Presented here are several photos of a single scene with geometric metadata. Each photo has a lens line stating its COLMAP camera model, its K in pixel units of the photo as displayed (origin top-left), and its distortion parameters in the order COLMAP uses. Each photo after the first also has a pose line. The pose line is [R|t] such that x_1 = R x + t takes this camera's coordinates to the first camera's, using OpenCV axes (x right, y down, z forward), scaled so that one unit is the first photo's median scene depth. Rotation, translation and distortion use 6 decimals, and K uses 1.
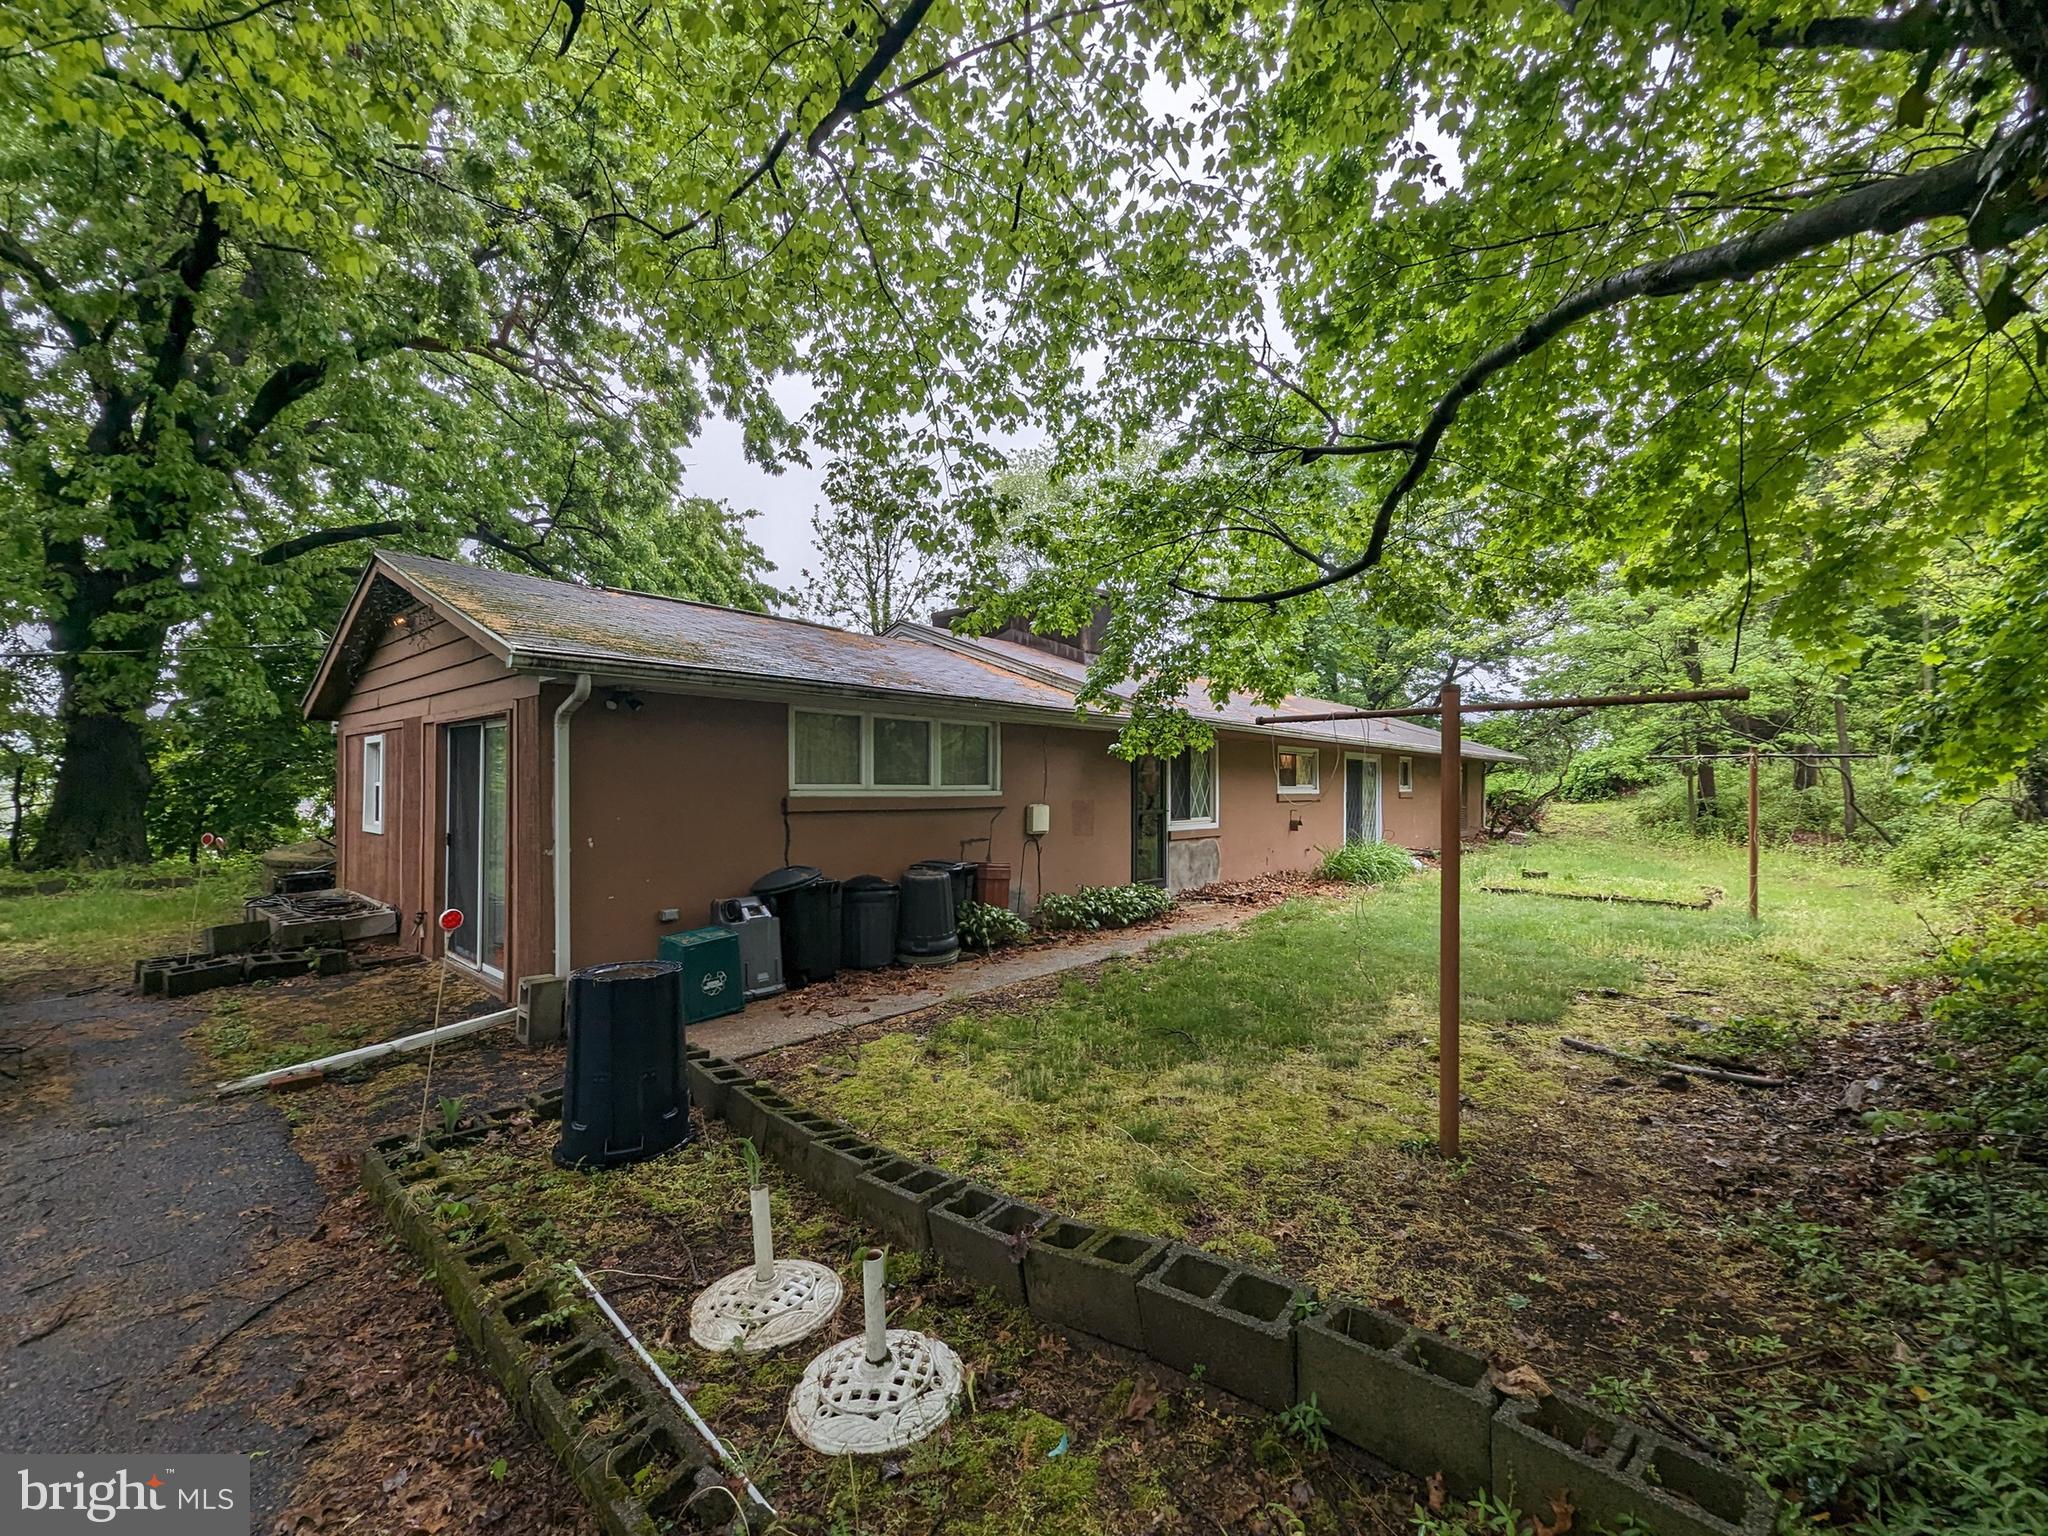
lens RADIAL K [[863.1, 0, 1024.0], [0, 863.1, 768.0], [0, 0, 1]] dist [-0.000133, -0.000687]
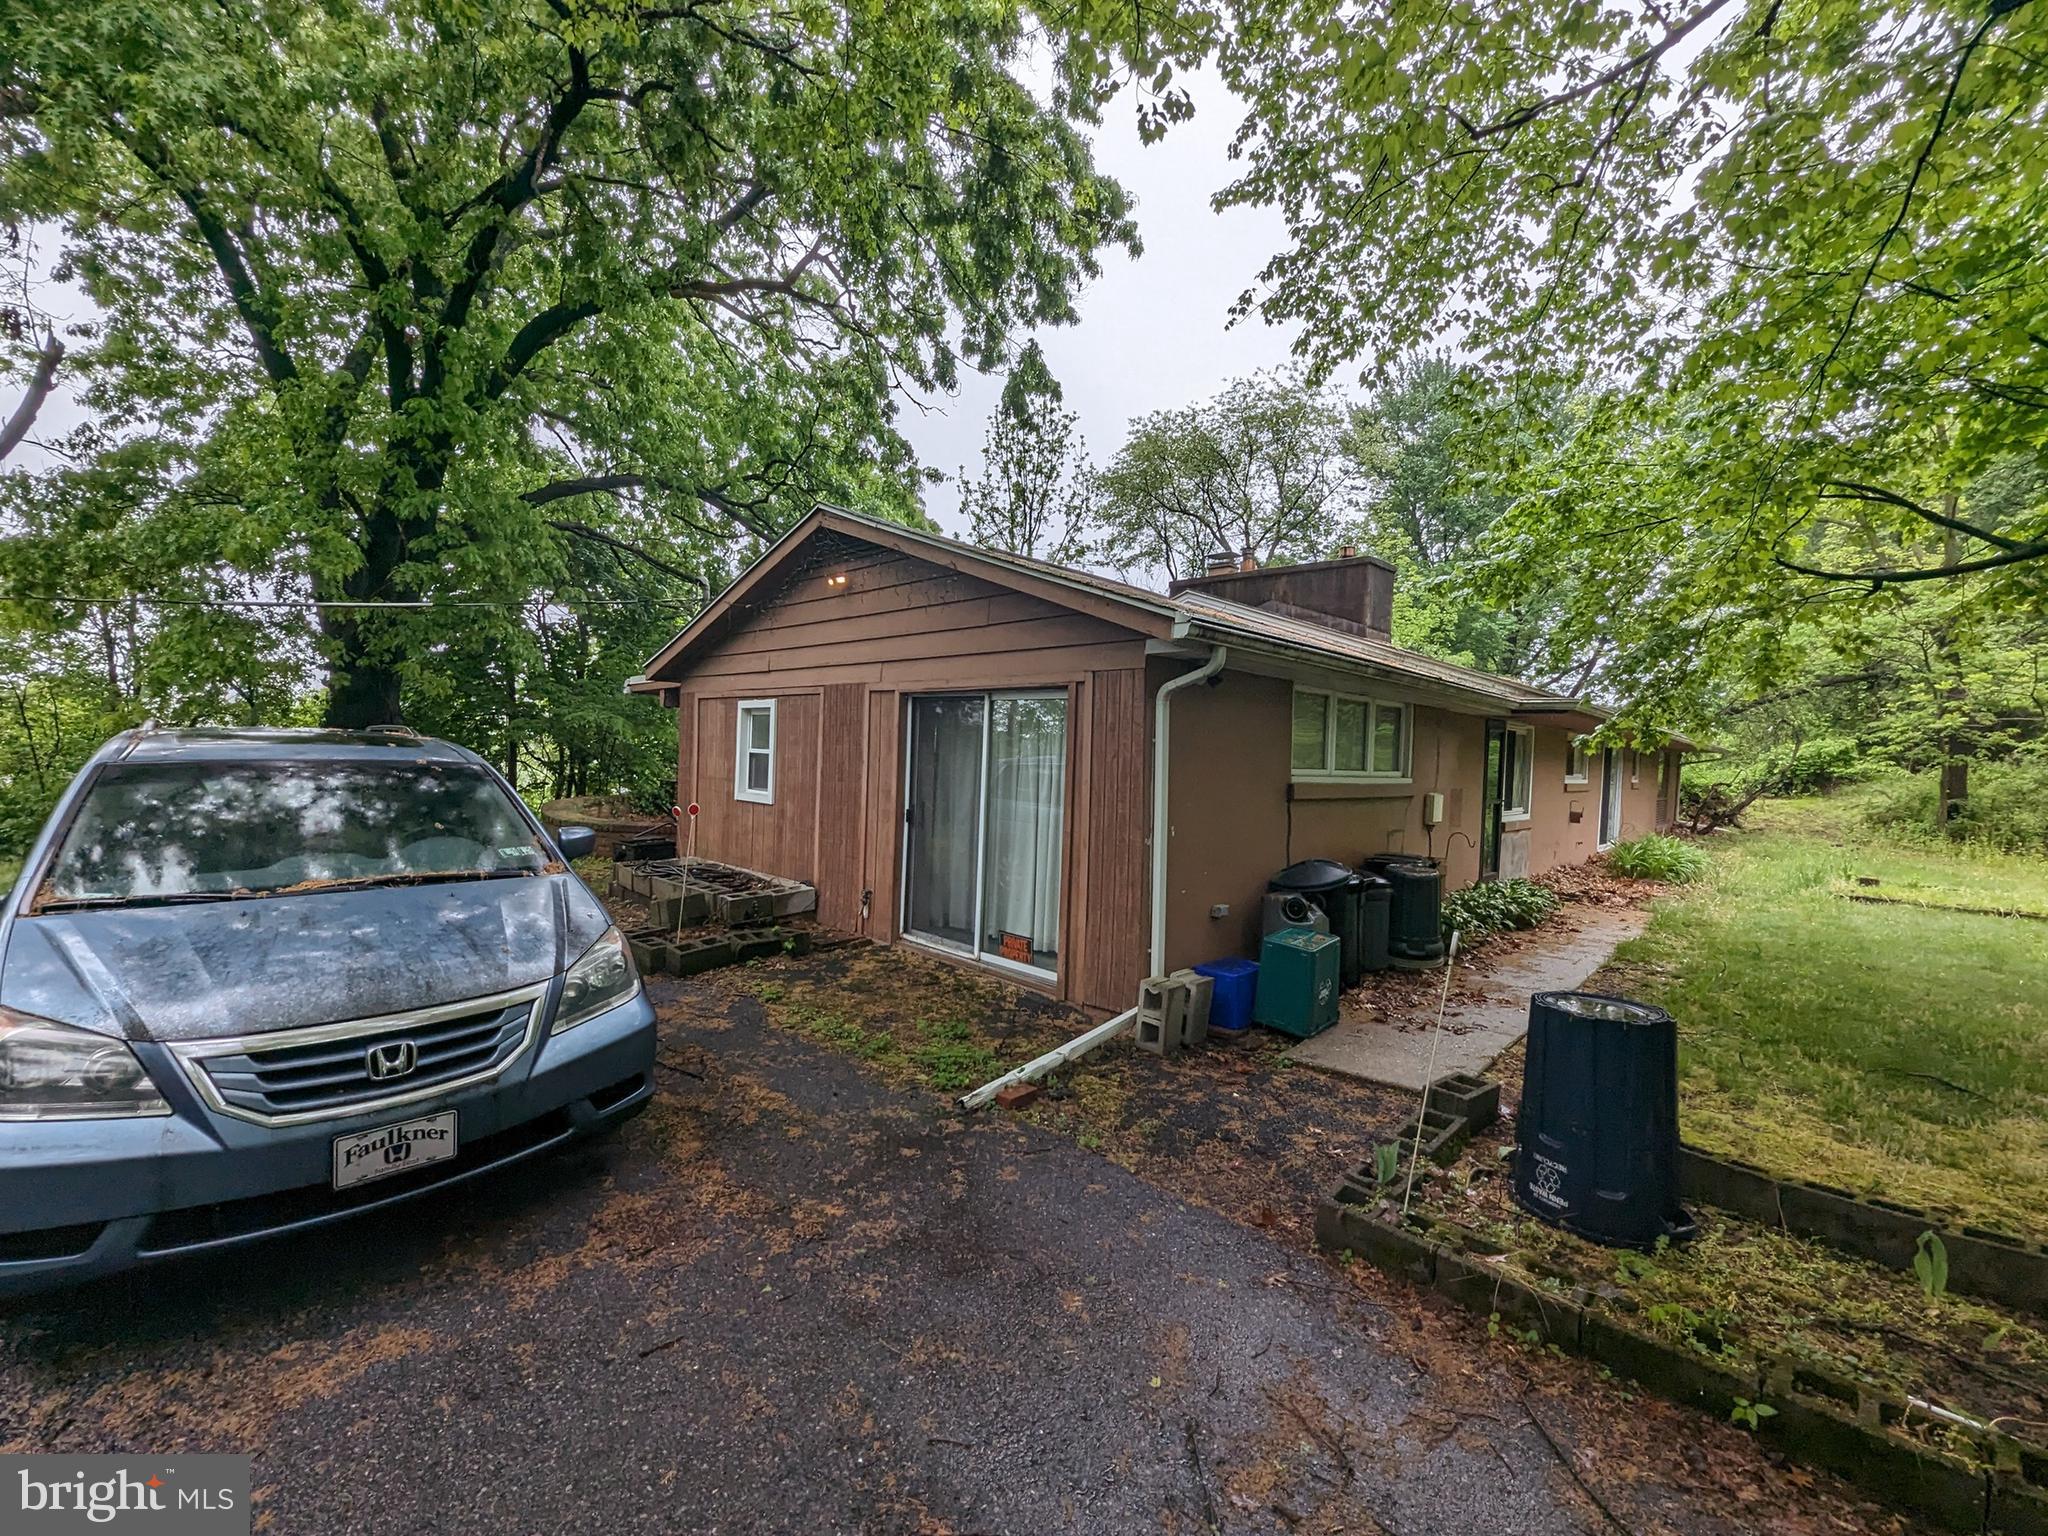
lens RADIAL K [[863.1, 0, 1024.0], [0, 863.1, 768.0], [0, 0, 1]] dist [-0.000133, -0.000687]
pose [[0.998671, 0.031555, -0.040743, -0.425846], [-0.030075, 0.998883, 0.036439, -0.006193], [0.041847, -0.035166, 0.998505, 0.058316]]
